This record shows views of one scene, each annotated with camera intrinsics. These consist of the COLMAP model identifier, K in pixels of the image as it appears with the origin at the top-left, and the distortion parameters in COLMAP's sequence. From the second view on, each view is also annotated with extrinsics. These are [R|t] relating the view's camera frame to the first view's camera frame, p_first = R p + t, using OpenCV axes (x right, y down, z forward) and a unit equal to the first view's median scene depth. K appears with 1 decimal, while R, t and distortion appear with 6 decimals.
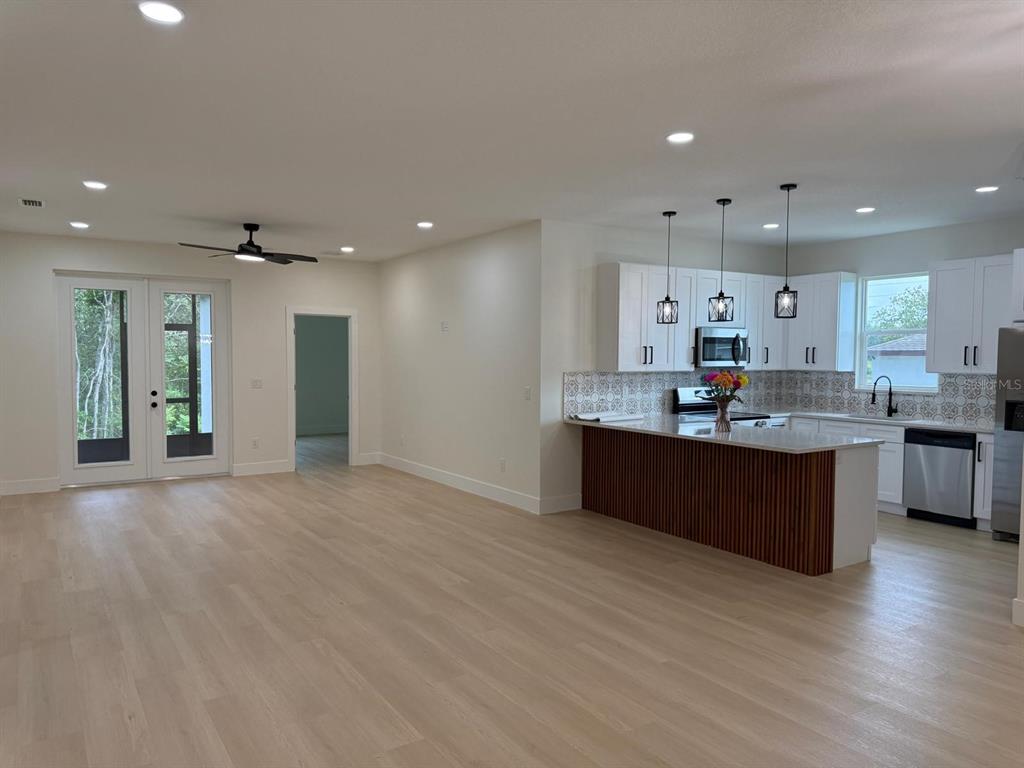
lens RADIAL K [[717.5, 0, 509.0], [0, 717.5, 386.0], [0, 0, 1]] dist [0.096419, -0.149291]
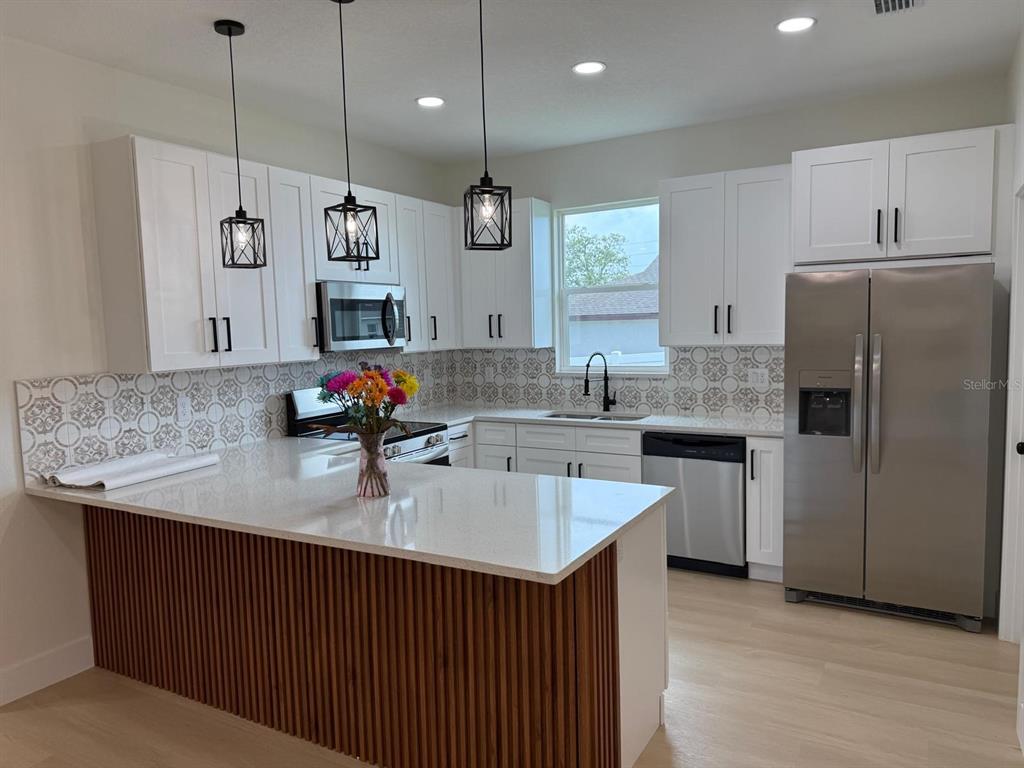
lens RADIAL K [[717.5, 0, 509.0], [0, 717.5, 386.0], [0, 0, 1]] dist [0.096419, -0.149291]
pose [[0.890186, -0.069725, 0.450229, 0.139669], [0.052296, 0.997326, 0.051052, -0.022536], [-0.452585, -0.021900, 0.891452, 0.451137]]
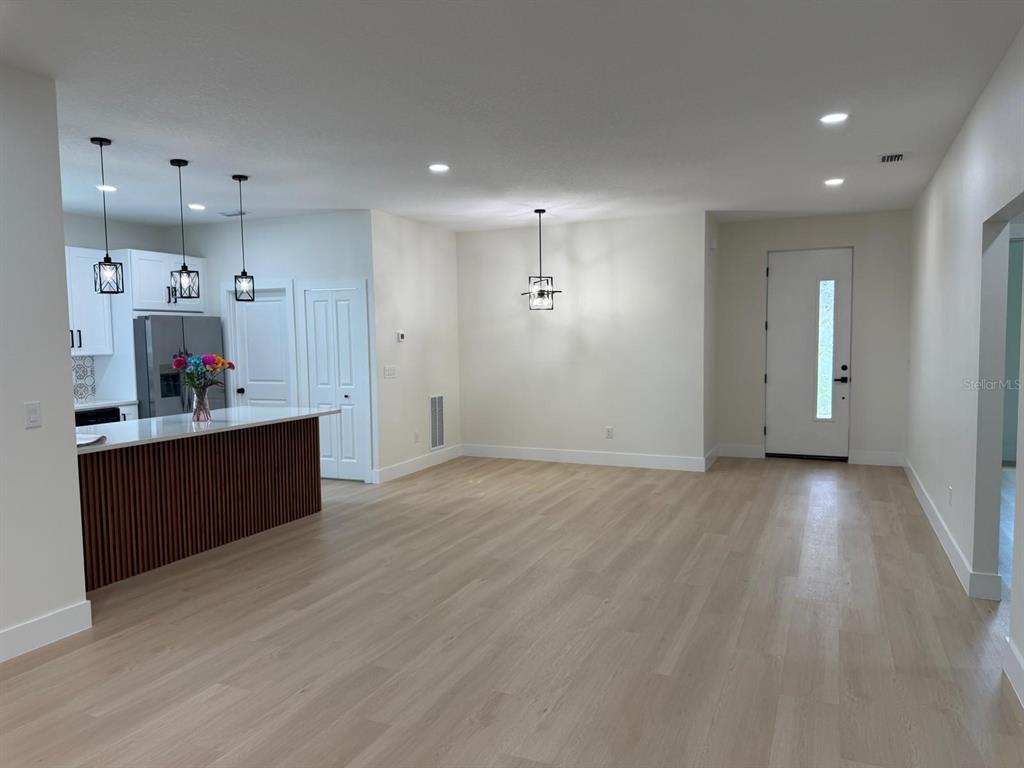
lens RADIAL K [[727.0, 0, 517.6], [0, 727.0, 388.5], [0, 0, 1]] dist [0.098186, -0.177684]
pose [[-0.552961, -0.054715, 0.831409, -0.568462], [0.050239, 0.993836, 0.098819, -0.039651], [-0.831691, 0.096412, -0.546804, 0.971709]]
